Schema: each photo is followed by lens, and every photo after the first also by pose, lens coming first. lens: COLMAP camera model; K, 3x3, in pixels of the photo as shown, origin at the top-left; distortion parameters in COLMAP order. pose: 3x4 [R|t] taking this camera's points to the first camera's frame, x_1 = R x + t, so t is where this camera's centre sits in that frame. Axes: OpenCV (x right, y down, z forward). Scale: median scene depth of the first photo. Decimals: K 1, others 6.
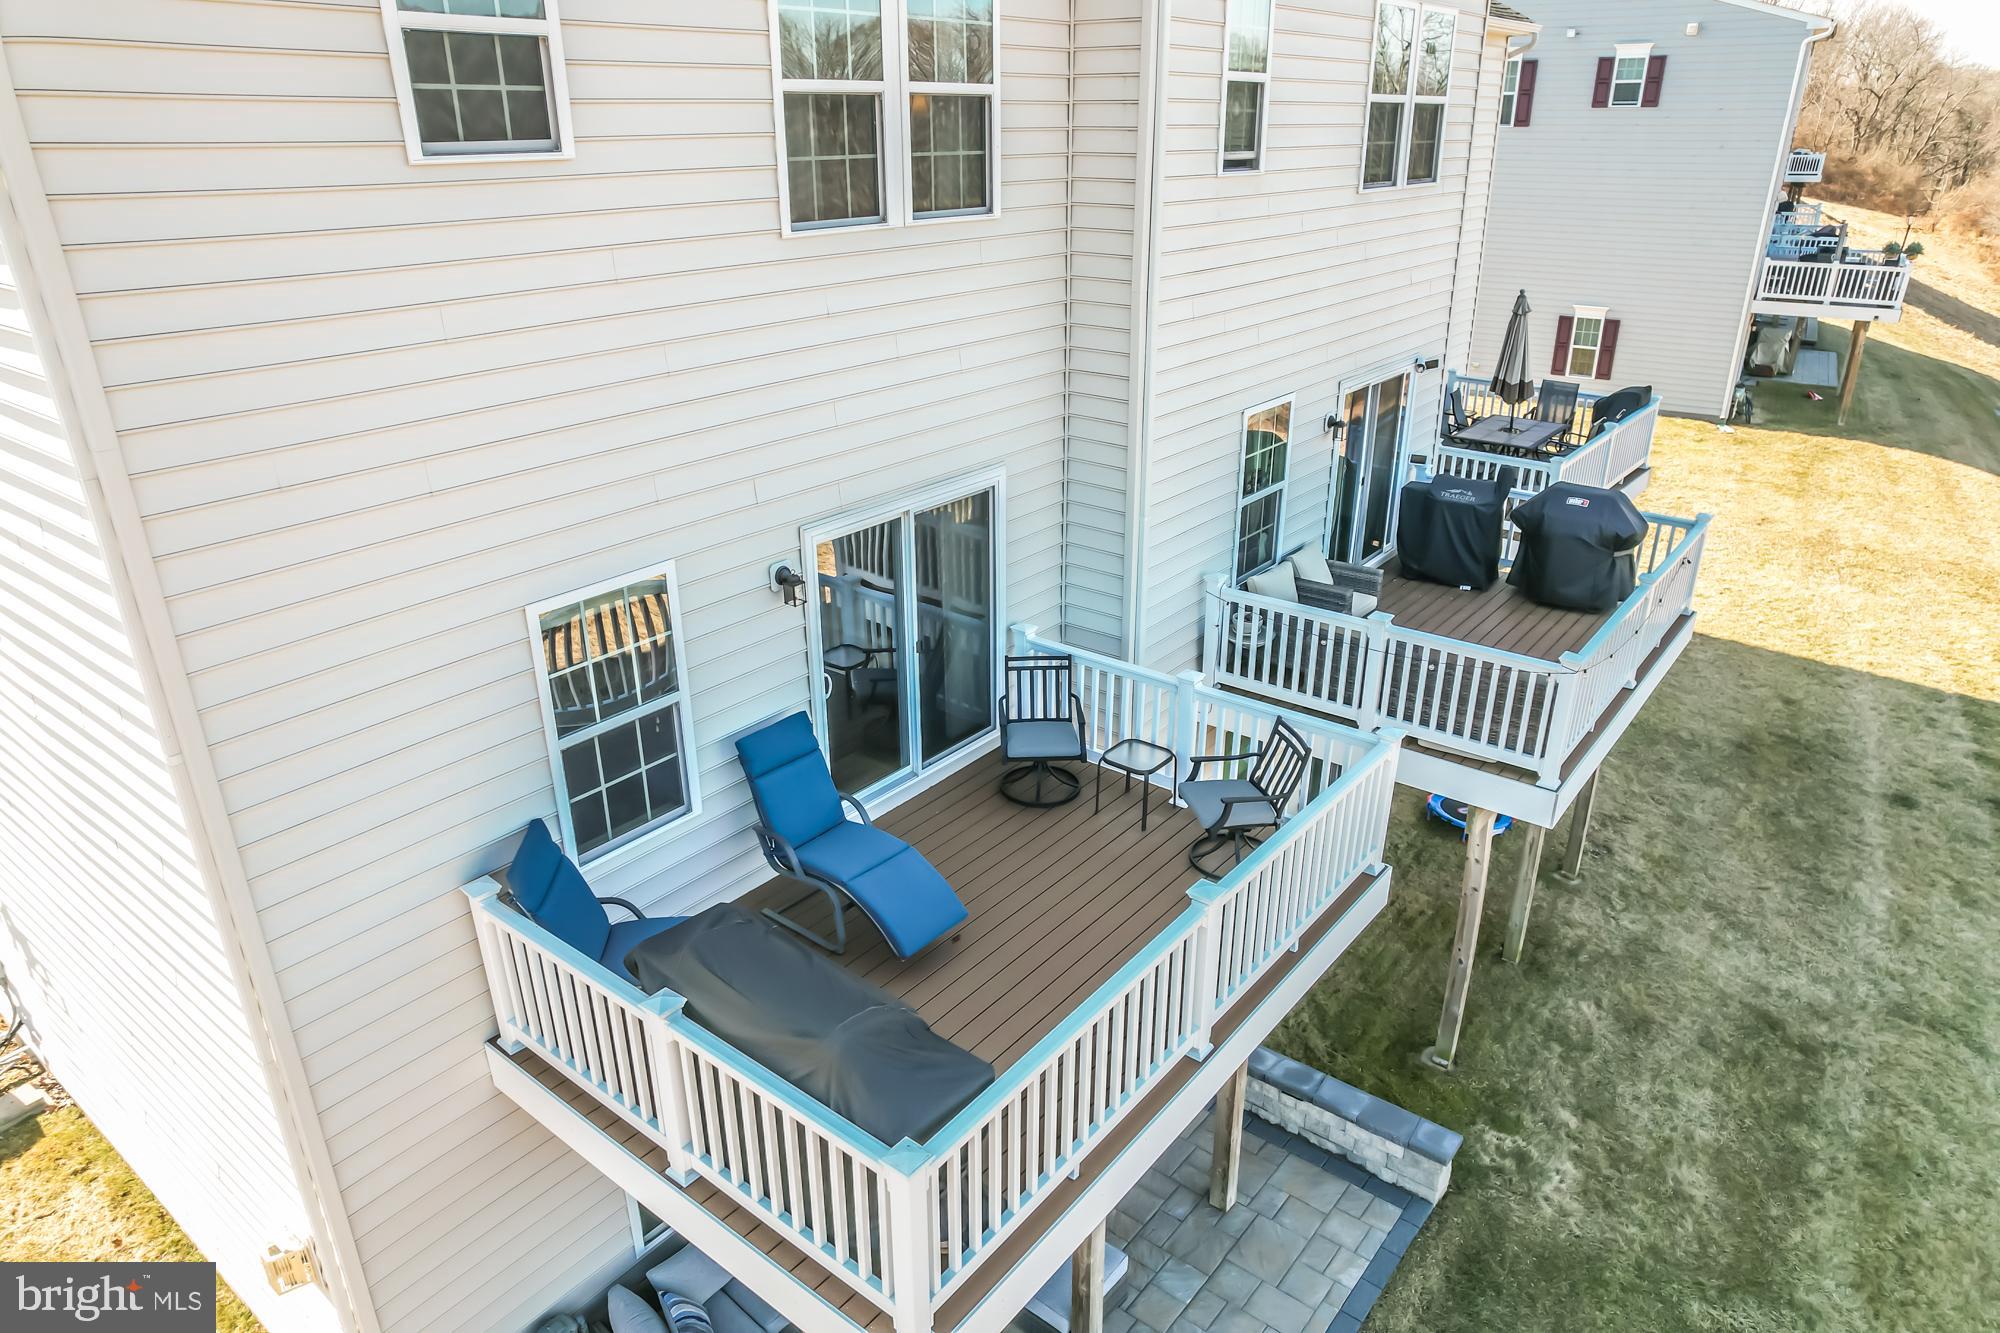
lens RADIAL K [[1280.9, 0, 1006.3], [0, 1280.9, 671.9], [0, 0, 1]] dist [-0.075062, 0.068838]
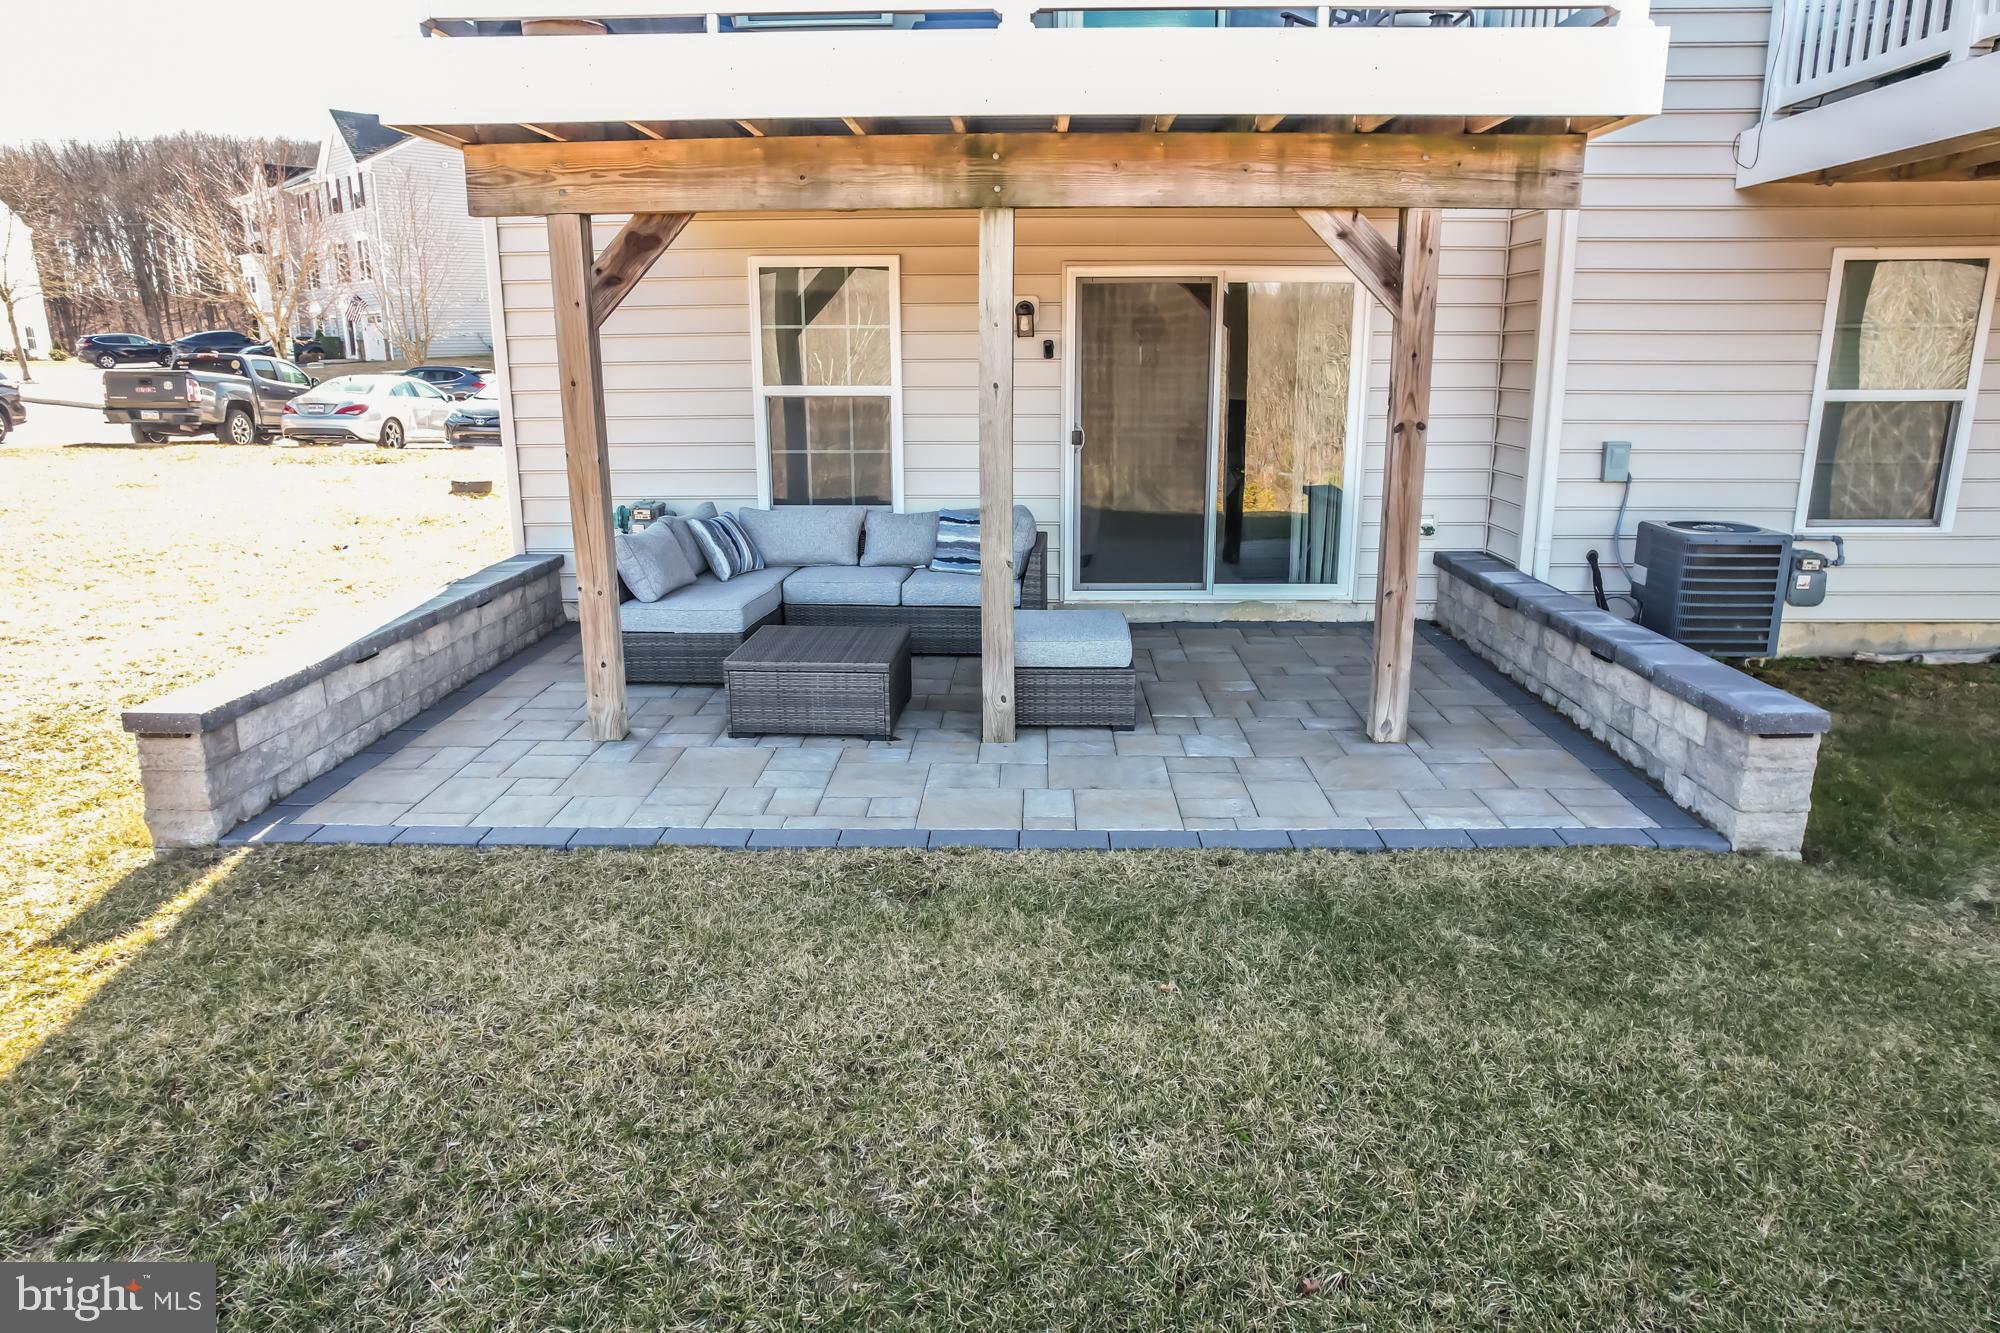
lens RADIAL K [[1280.9, 0, 1006.3], [0, 1280.9, 671.9], [0, 0, 1]] dist [-0.075062, 0.068838]
pose [[0.603129, 0.197880, -0.772709, 0.554134], [-0.318905, 0.947766, -0.006209, 0.469149], [0.731119, 0.250165, 0.634730, 0.480427]]
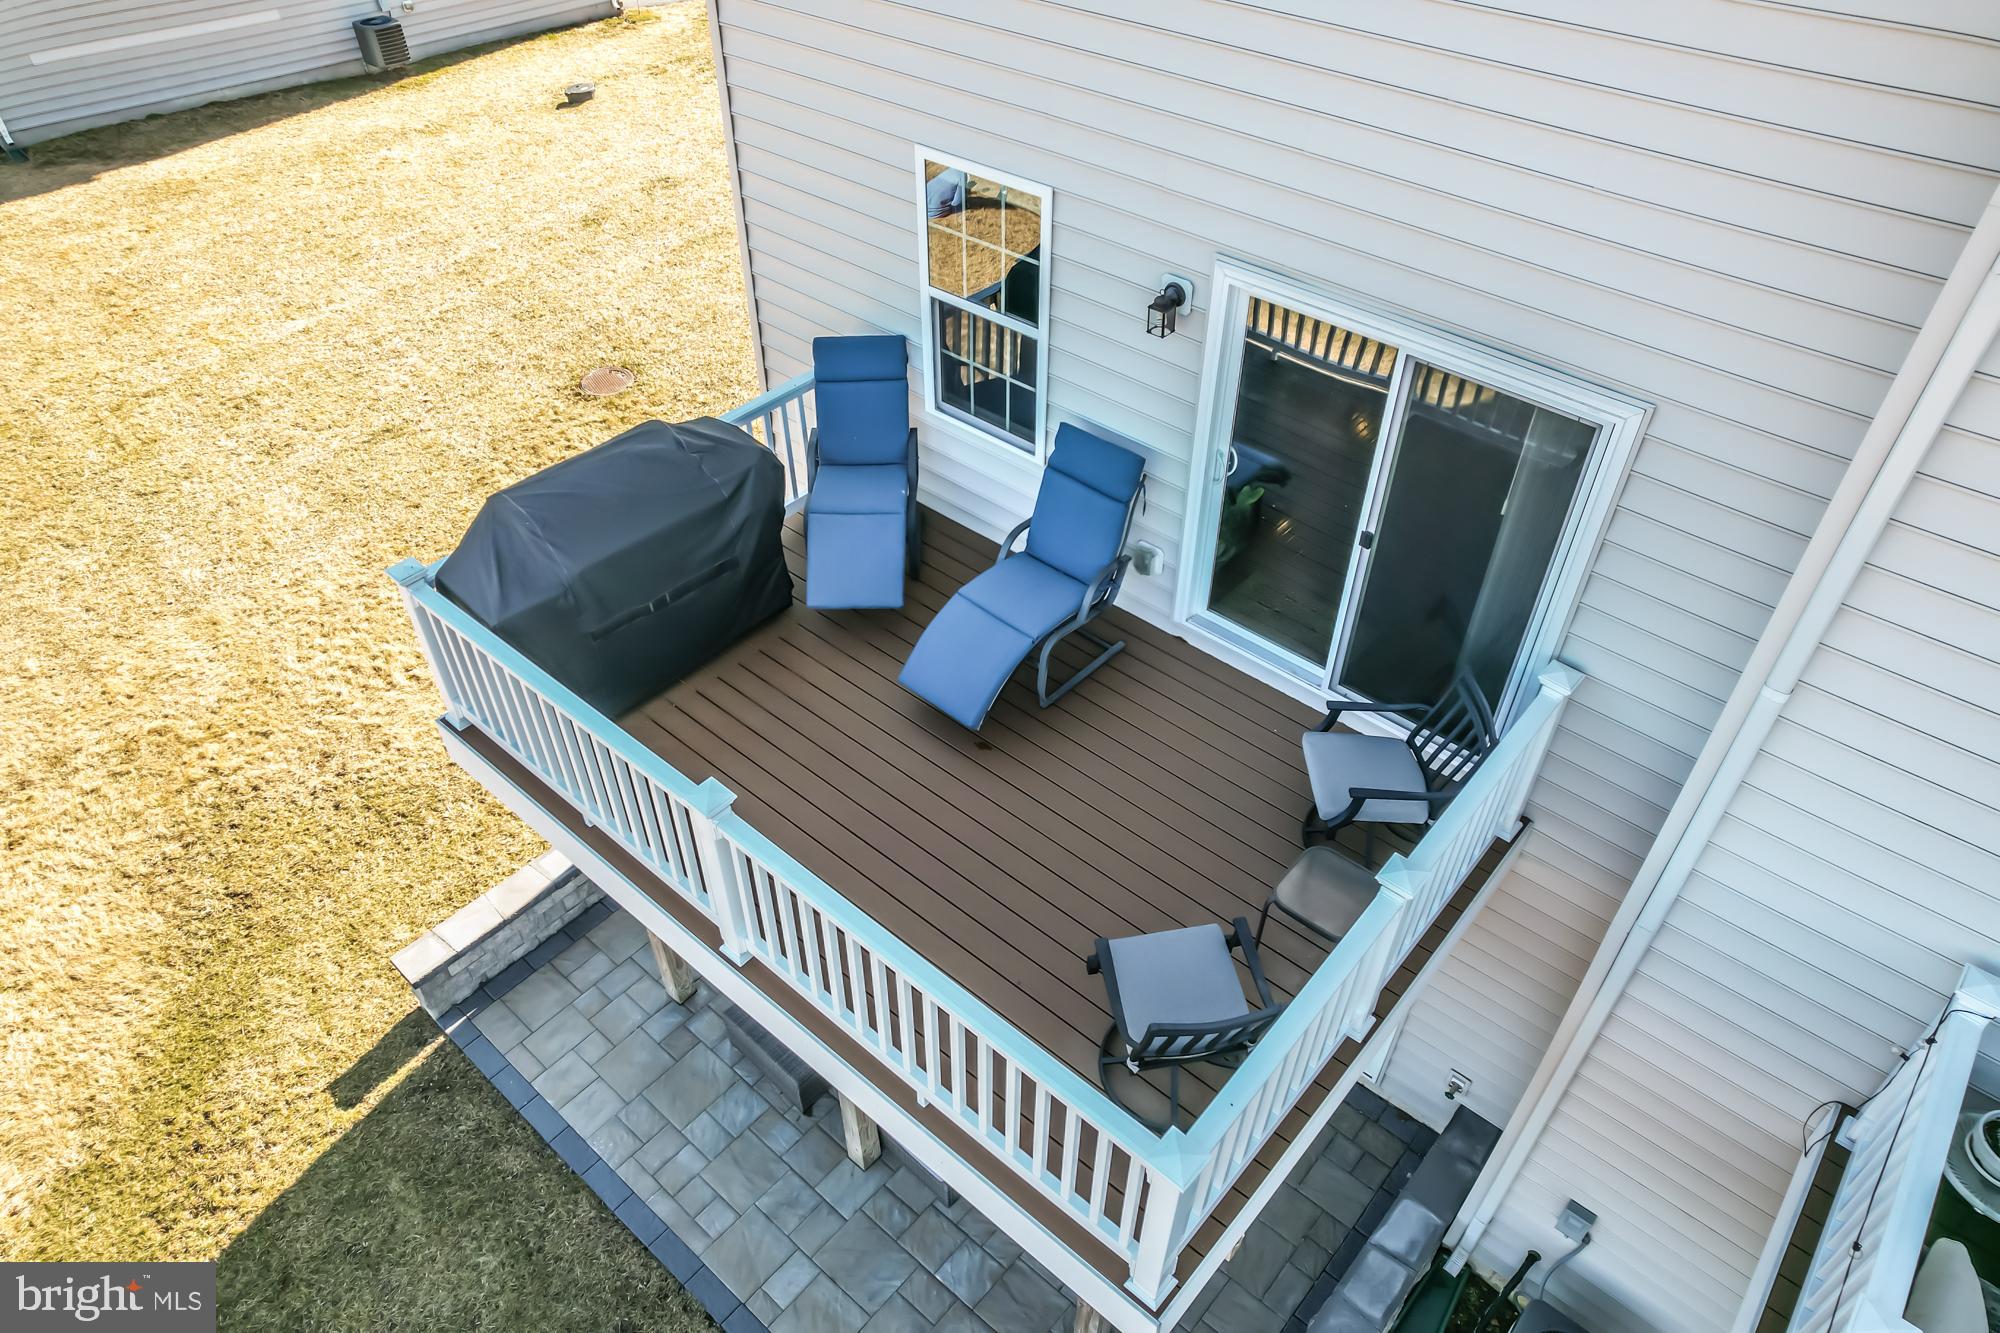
lens RADIAL K [[1274.7, 0, 1000.0], [0, 1274.7, 666.5], [0, 0, 1]] dist [-0.127032, 0.142330]
pose [[-0.044439, 0.671419, -0.739744, 0.465676], [-0.403608, 0.665288, 0.628086, -0.307351], [0.913852, 0.326478, 0.241426, 0.664916]]
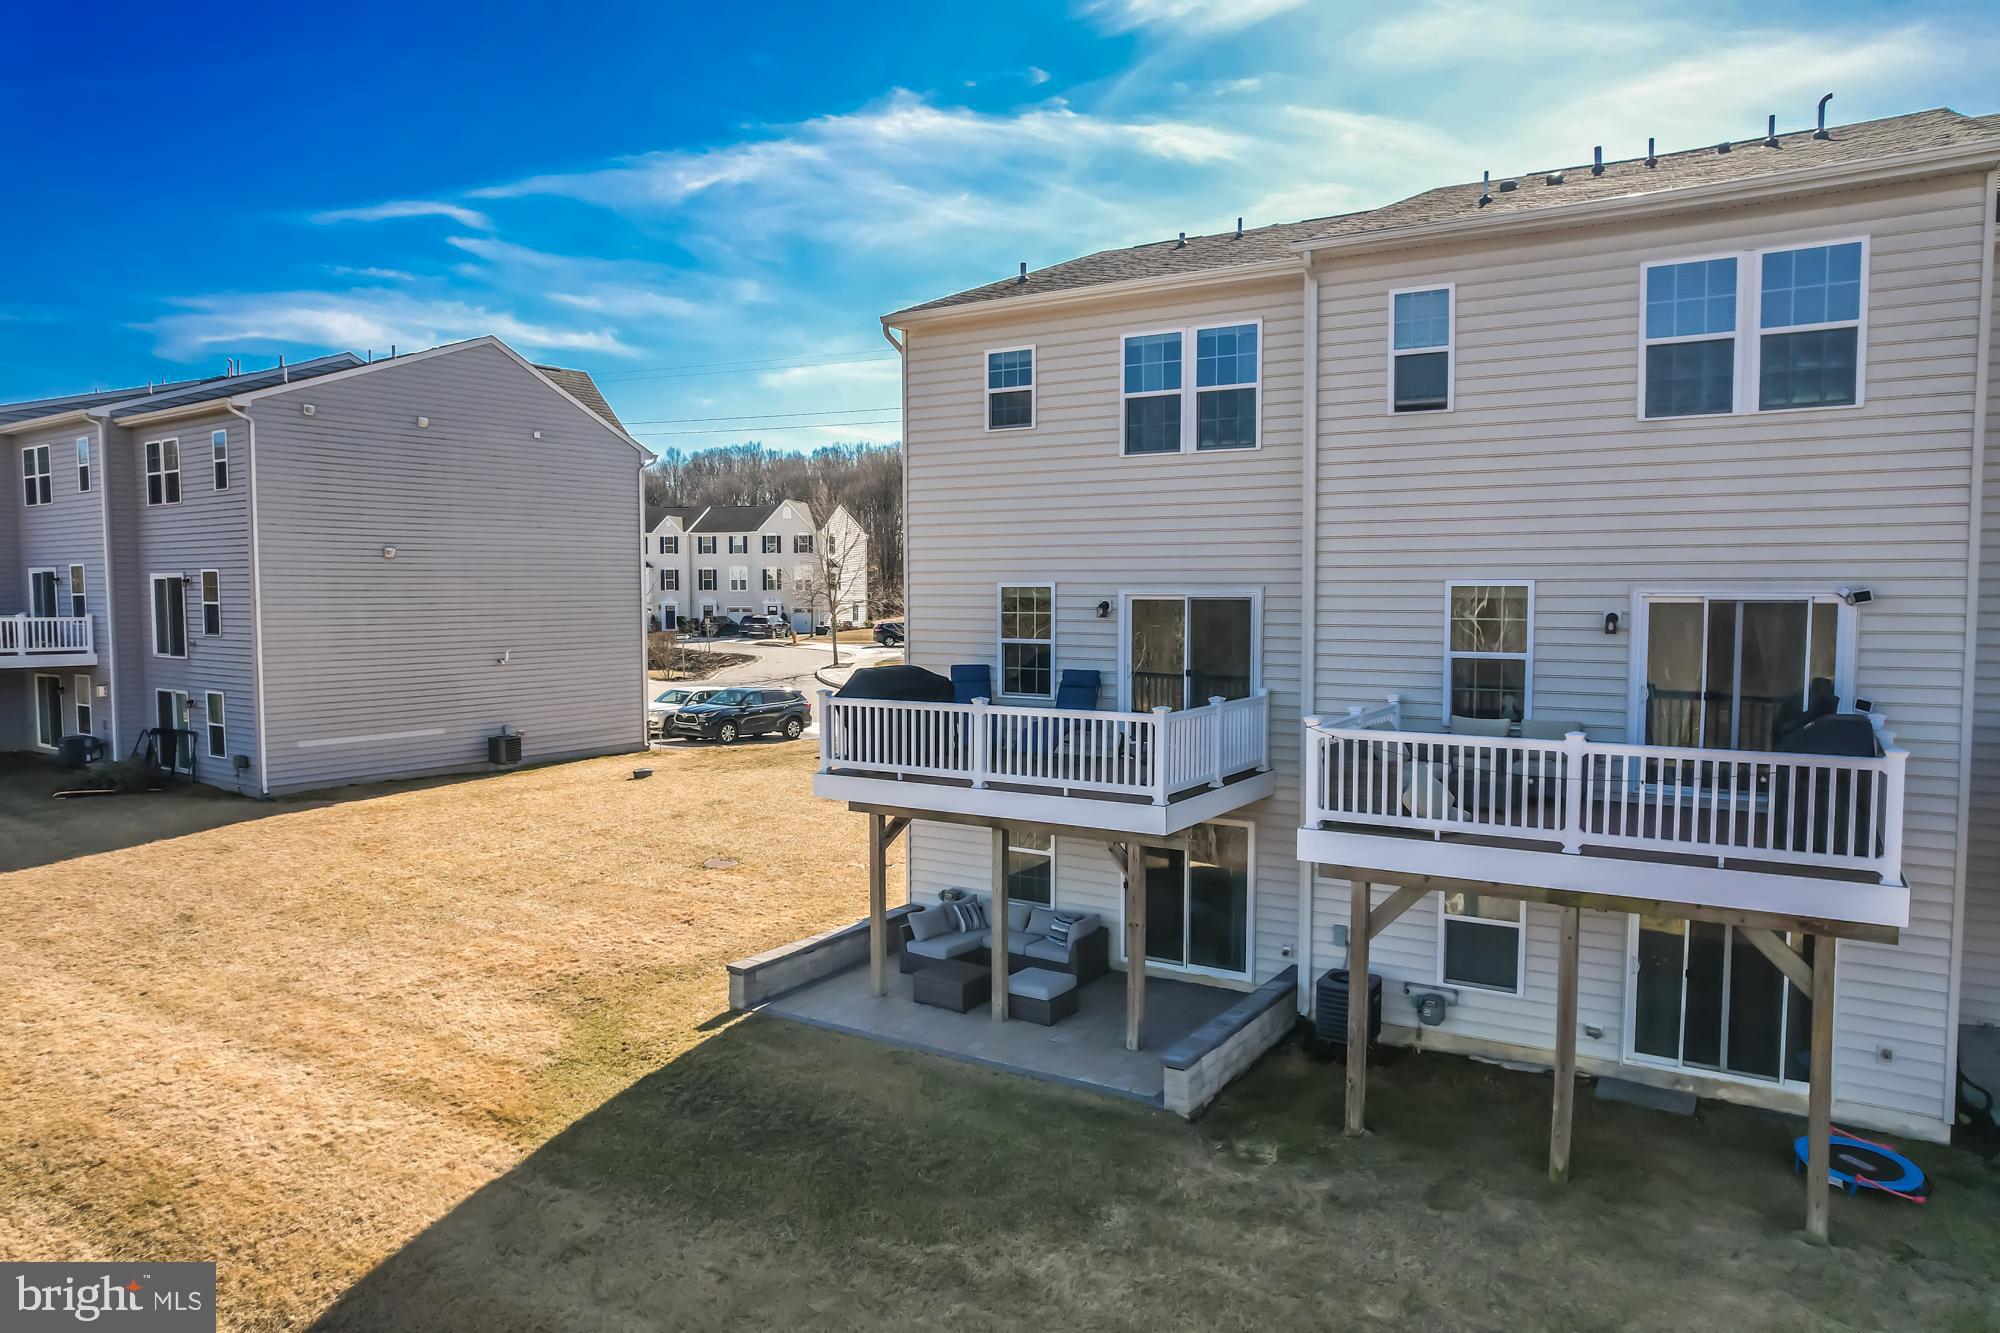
lens RADIAL K [[1280.9, 0, 1006.3], [0, 1280.9, 671.9], [0, 0, 1]] dist [-0.075062, 0.068838]
pose [[0.107084, 0.067602, -0.991949, 1.677741], [-0.399097, 0.916704, 0.019390, 0.045635], [0.910634, 0.393807, 0.125144, 0.517750]]
